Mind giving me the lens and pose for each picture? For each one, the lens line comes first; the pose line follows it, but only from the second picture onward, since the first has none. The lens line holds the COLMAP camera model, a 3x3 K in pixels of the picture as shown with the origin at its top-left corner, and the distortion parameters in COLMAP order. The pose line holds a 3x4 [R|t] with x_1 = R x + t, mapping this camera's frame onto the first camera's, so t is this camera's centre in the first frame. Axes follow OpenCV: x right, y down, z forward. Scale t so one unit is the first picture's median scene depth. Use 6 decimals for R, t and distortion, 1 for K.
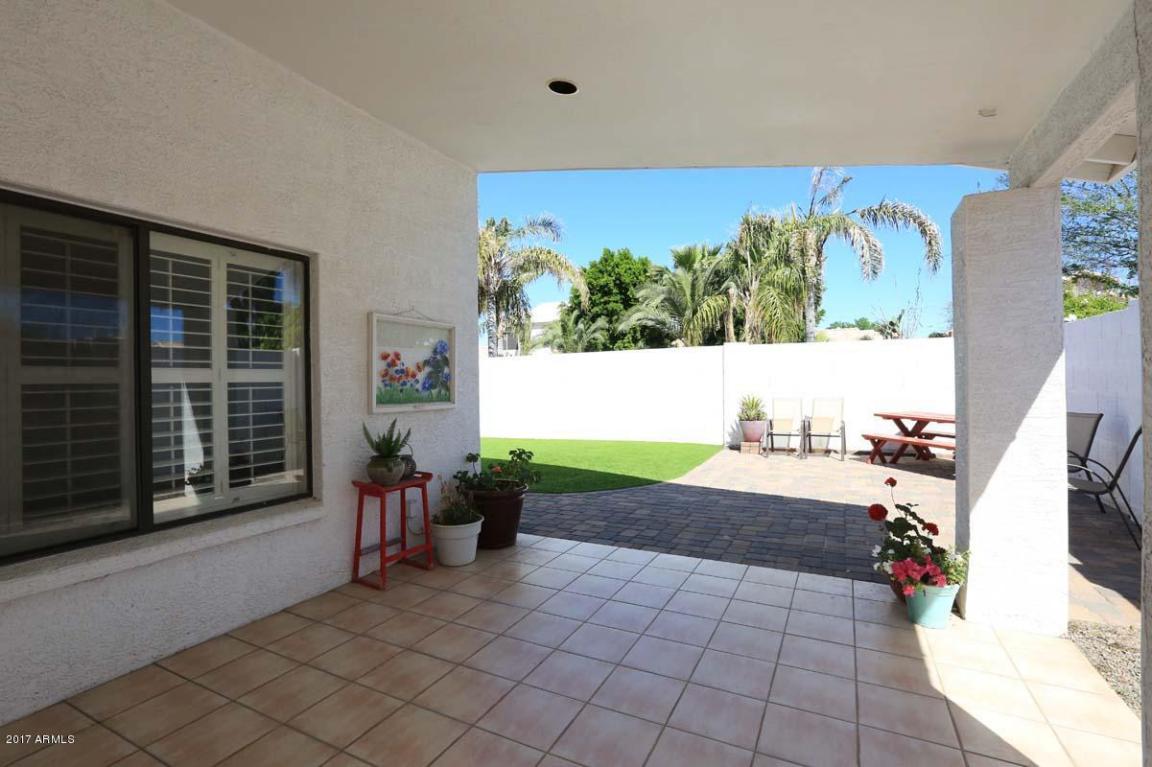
lens RADIAL K [[527.0, 0, 572.8], [0, 527.0, 380.2], [0, 0, 1]] dist [-0.056920, 0.020900]
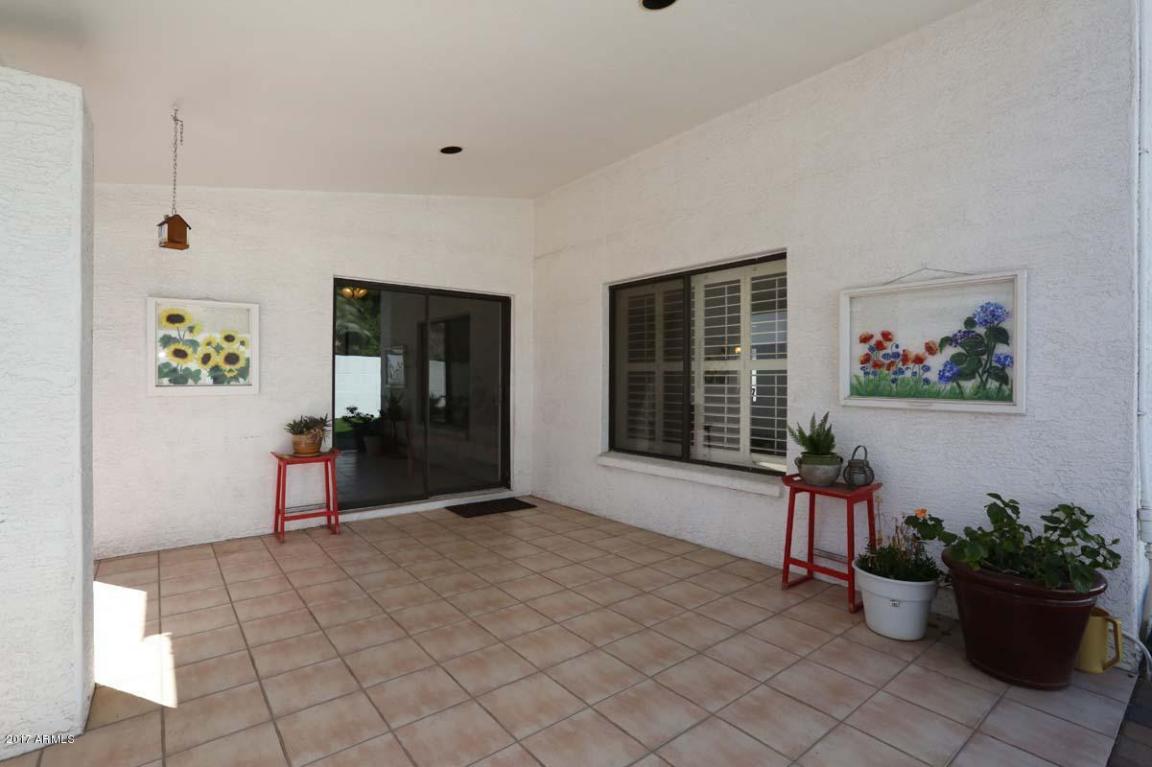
lens RADIAL K [[548.3, 0, 569.3], [0, 548.3, 379.0], [0, 0, 1]] dist [-0.058111, 0.025066]
pose [[-0.418150, 0.018981, -0.908180, 0.604892], [0.010792, 0.999815, 0.015927, -0.000390], [0.908314, -0.003141, -0.418277, 0.924627]]
